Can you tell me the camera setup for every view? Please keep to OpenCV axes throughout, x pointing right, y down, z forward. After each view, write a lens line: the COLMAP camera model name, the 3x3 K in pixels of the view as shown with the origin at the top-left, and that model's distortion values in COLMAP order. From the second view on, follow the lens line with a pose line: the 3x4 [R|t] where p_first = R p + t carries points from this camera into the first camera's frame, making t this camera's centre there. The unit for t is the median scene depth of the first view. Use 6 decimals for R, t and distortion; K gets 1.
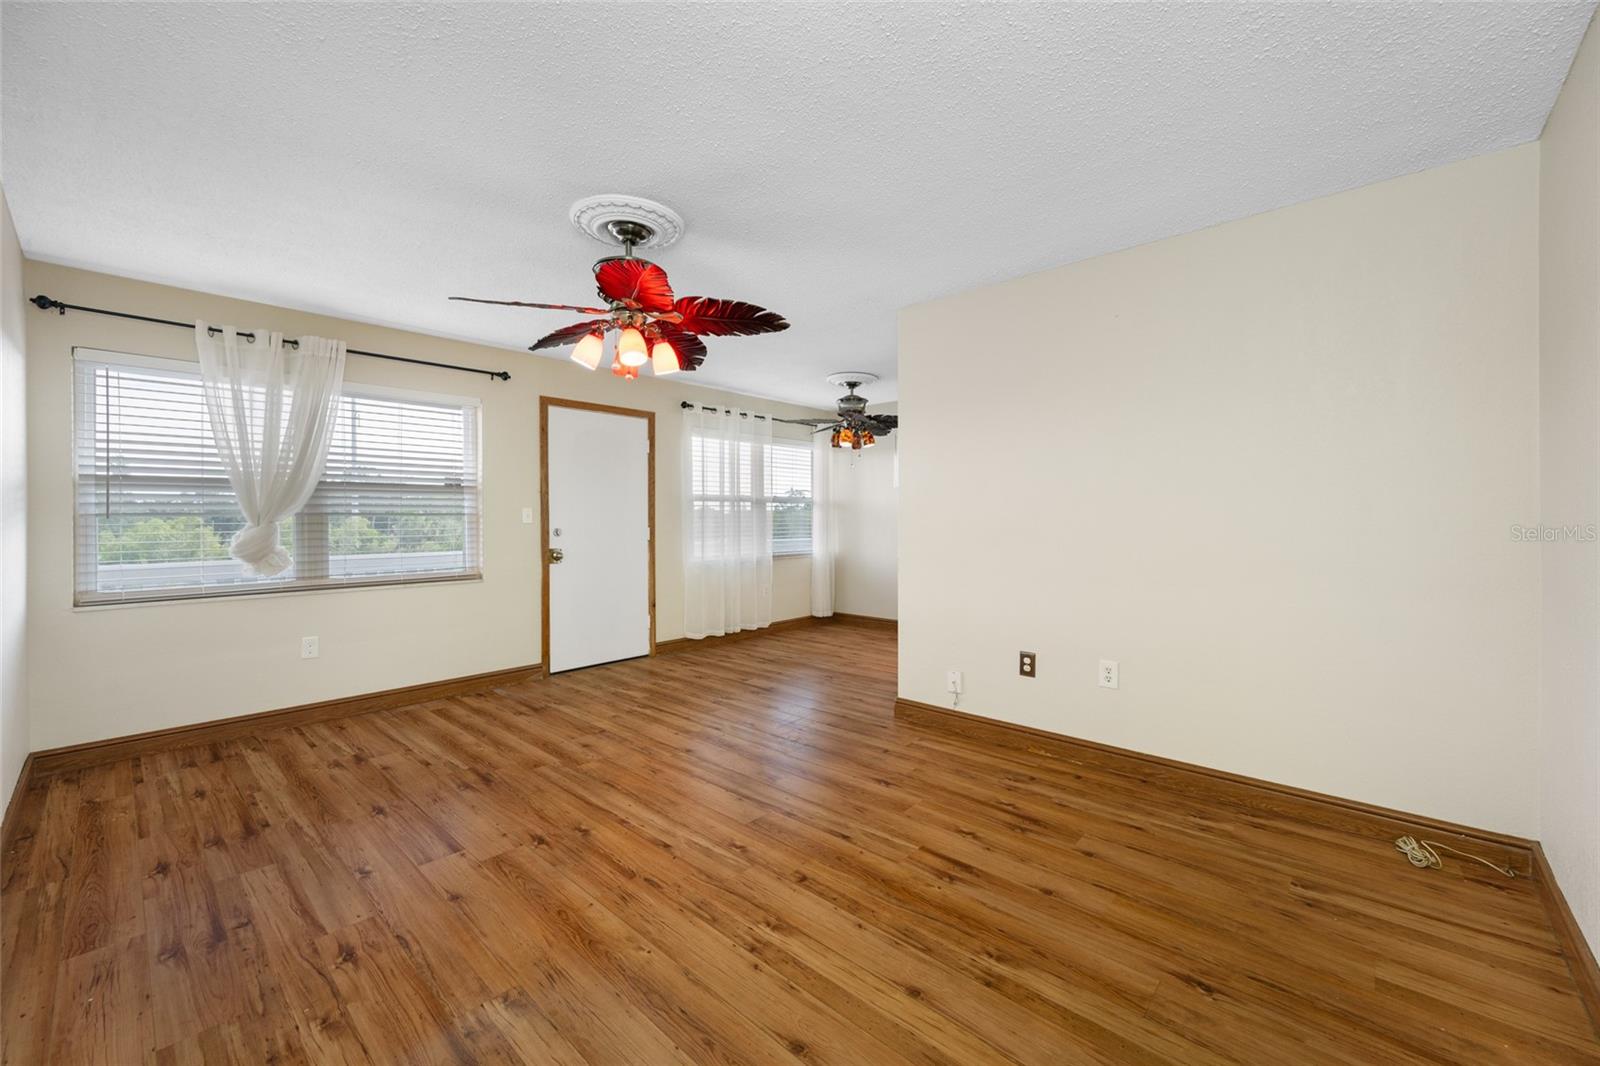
lens RADIAL K [[629.0, 0, 800.0], [0, 629.0, 533.0], [0, 0, 1]] dist [0.000914, 0.000359]
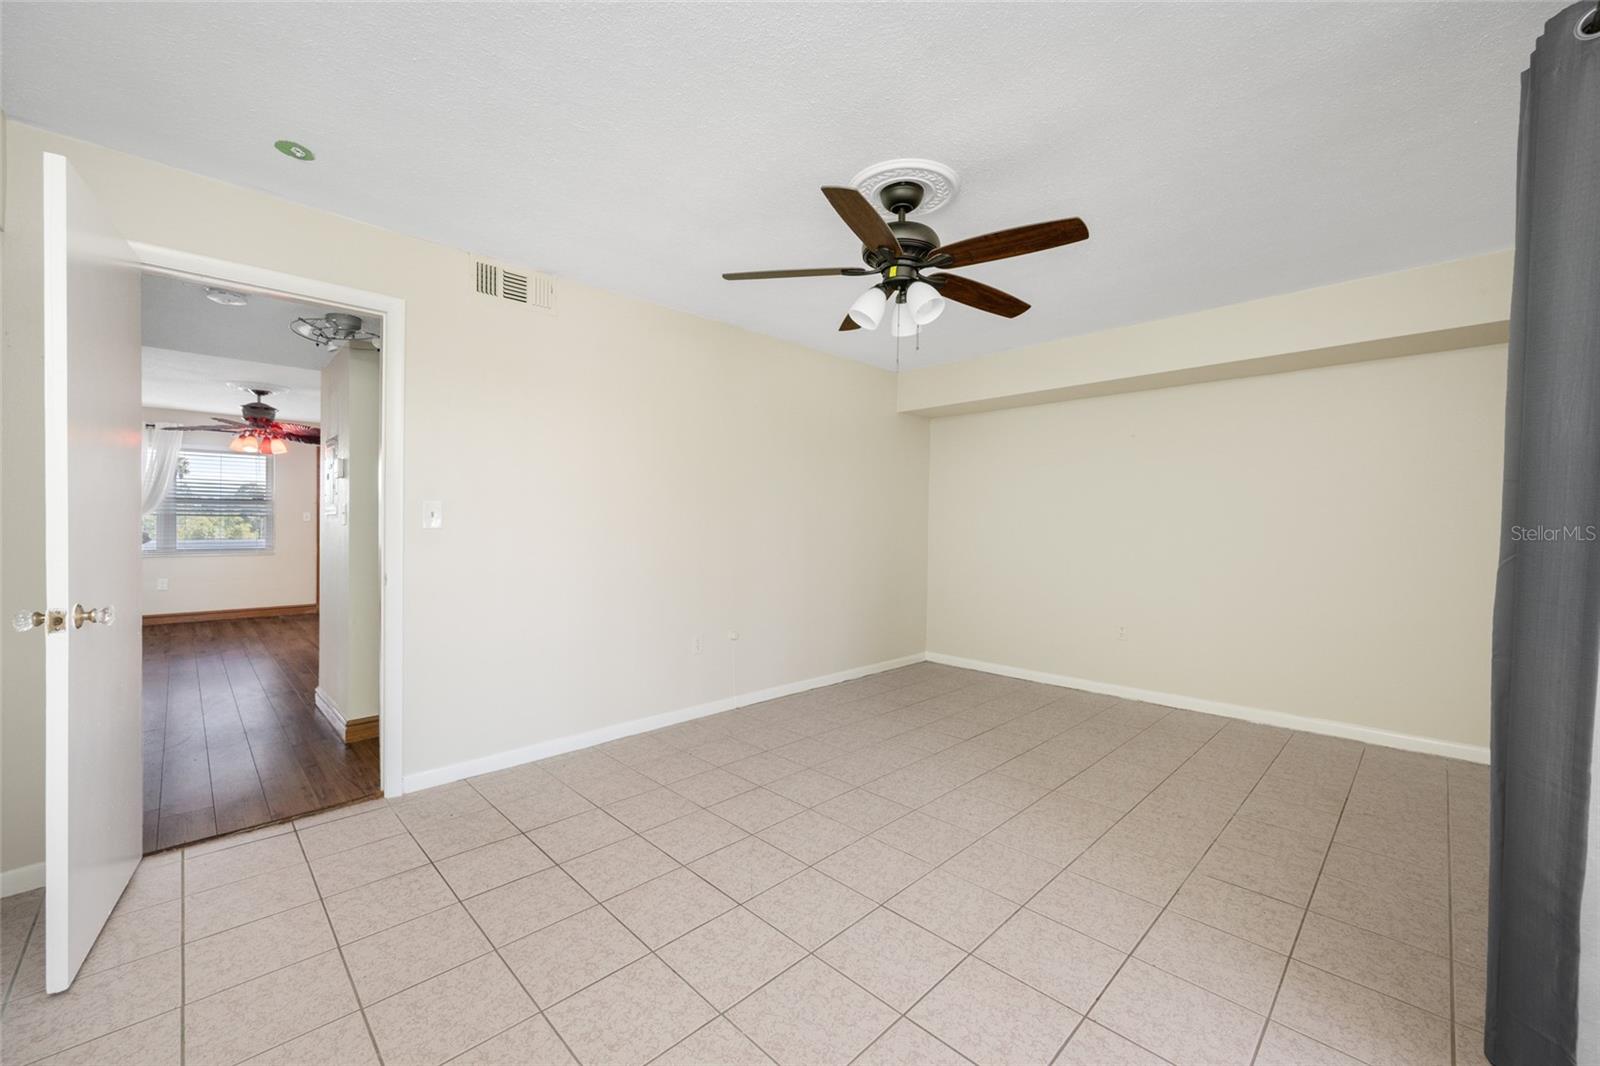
lens RADIAL K [[637.7, 0, 800.0], [0, 637.7, 533.0], [0, 0, 1]] dist [-0.002015, -0.000187]
pose [[0.998453, 0.011972, -0.054293, 1.398396], [-0.012436, 0.999889, -0.008219, 0.020655], [0.054188, 0.008882, 0.998491, -0.913712]]
